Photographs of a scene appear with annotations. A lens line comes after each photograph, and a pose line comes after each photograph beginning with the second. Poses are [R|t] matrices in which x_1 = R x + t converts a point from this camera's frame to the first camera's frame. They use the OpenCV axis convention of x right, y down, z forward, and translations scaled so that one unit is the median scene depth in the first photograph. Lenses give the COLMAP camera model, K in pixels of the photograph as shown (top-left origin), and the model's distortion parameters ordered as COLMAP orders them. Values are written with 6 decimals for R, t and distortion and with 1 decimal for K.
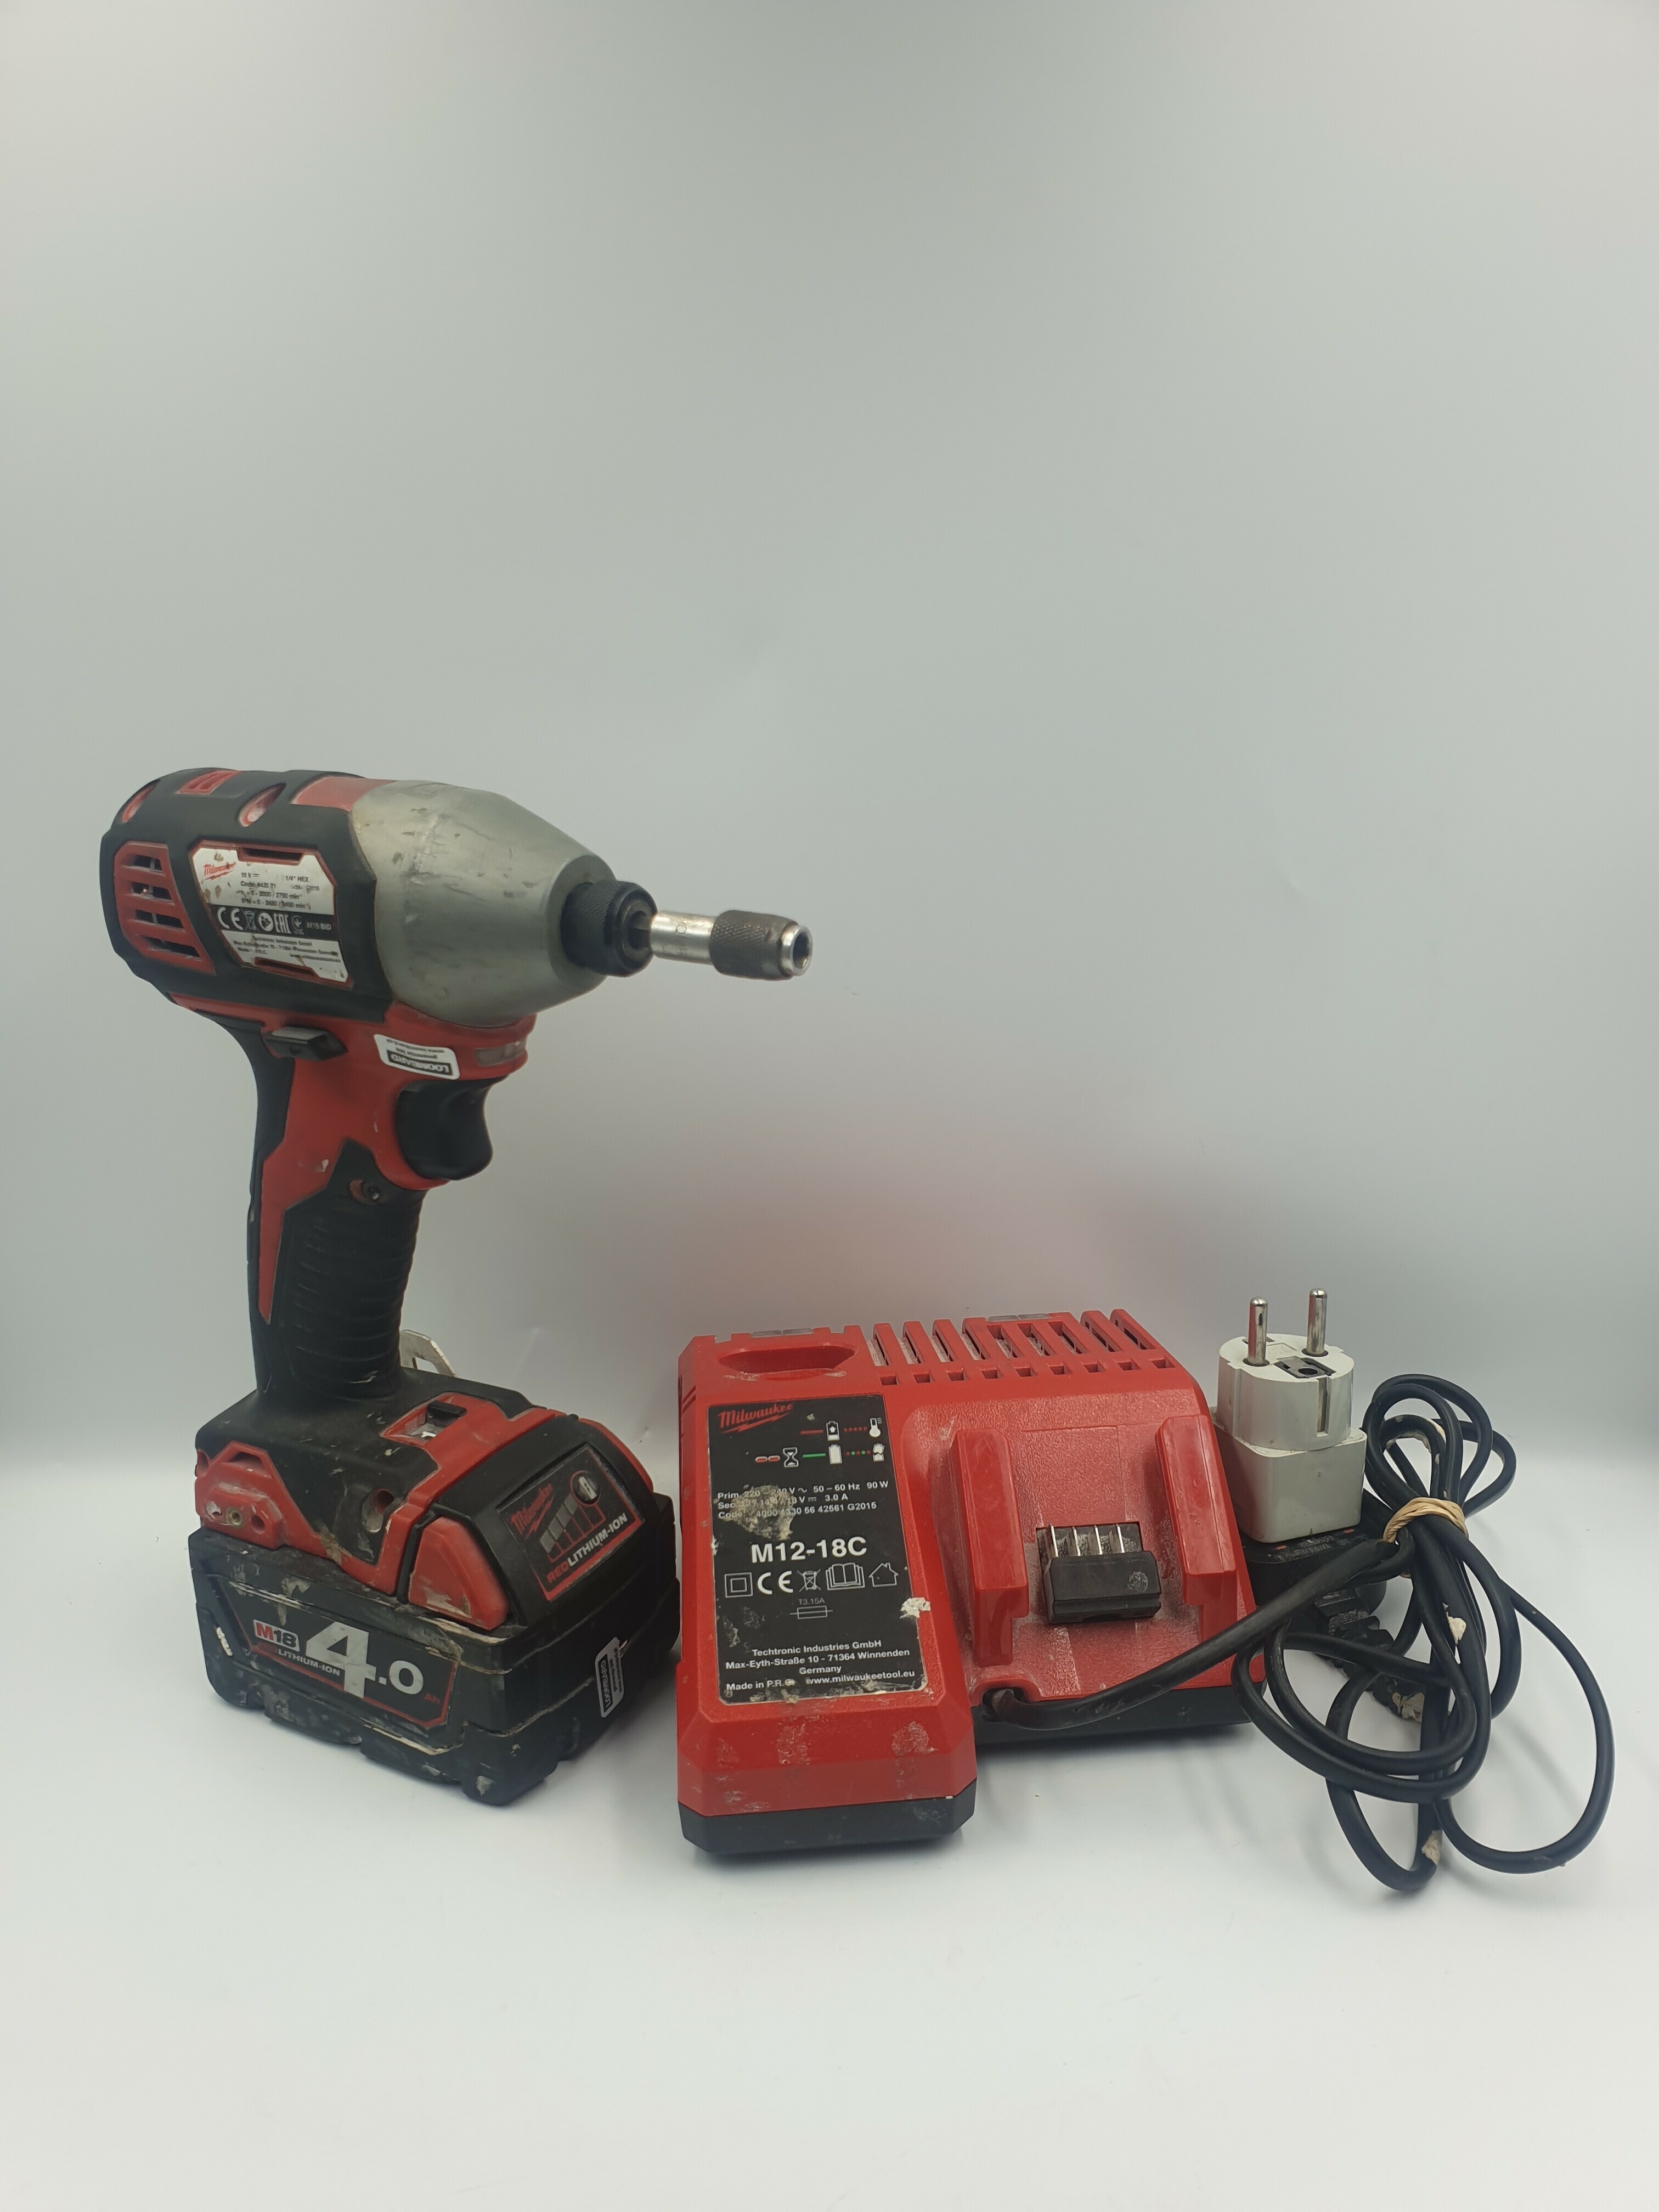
lens RADIAL K [[1677.0, 0, 851.0], [0, 1677.0, 1096.4], [0, 0, 1]] dist [0.073160, -0.017491]
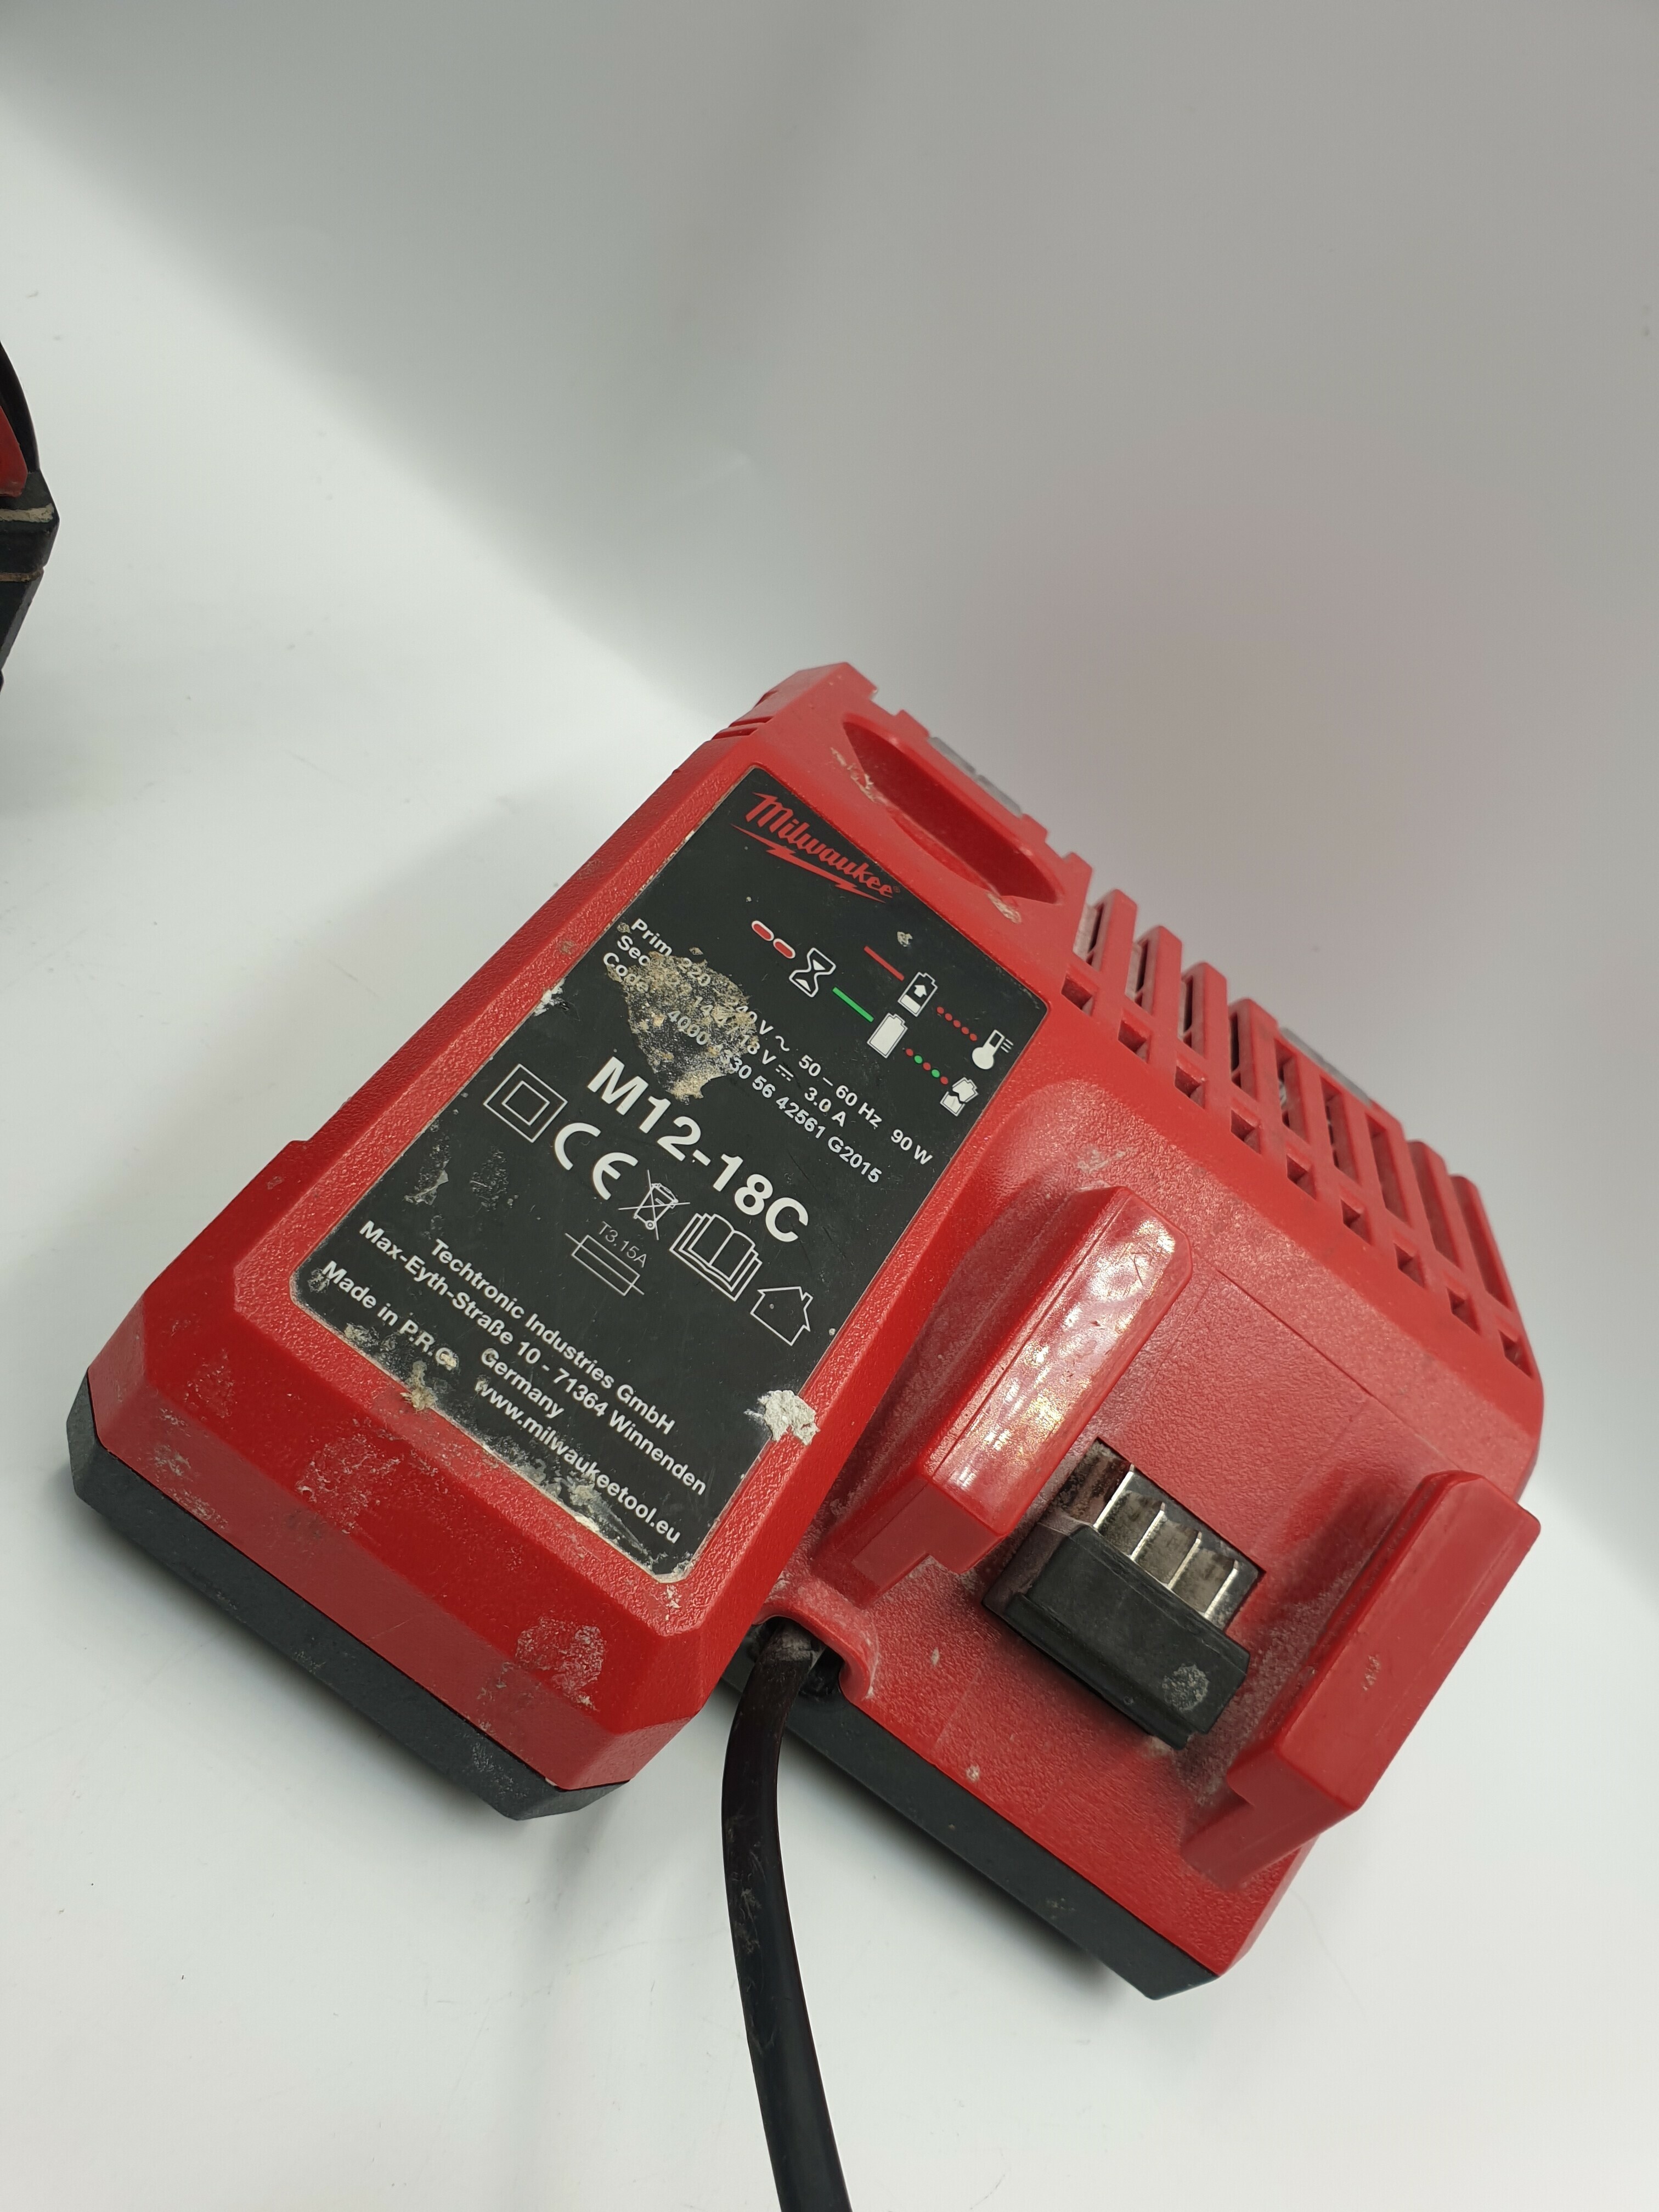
lens RADIAL K [[1677.0, 0, 838.3], [0, 1677.0, 1118.3], [0, 0, 1]] dist [0.073160, -0.017491]
pose [[0.729276, 0.683947, 0.019325, -0.013177], [-0.656267, 0.691213, 0.302551, 0.105378], [0.193571, -0.233326, 0.952937, 0.588564]]
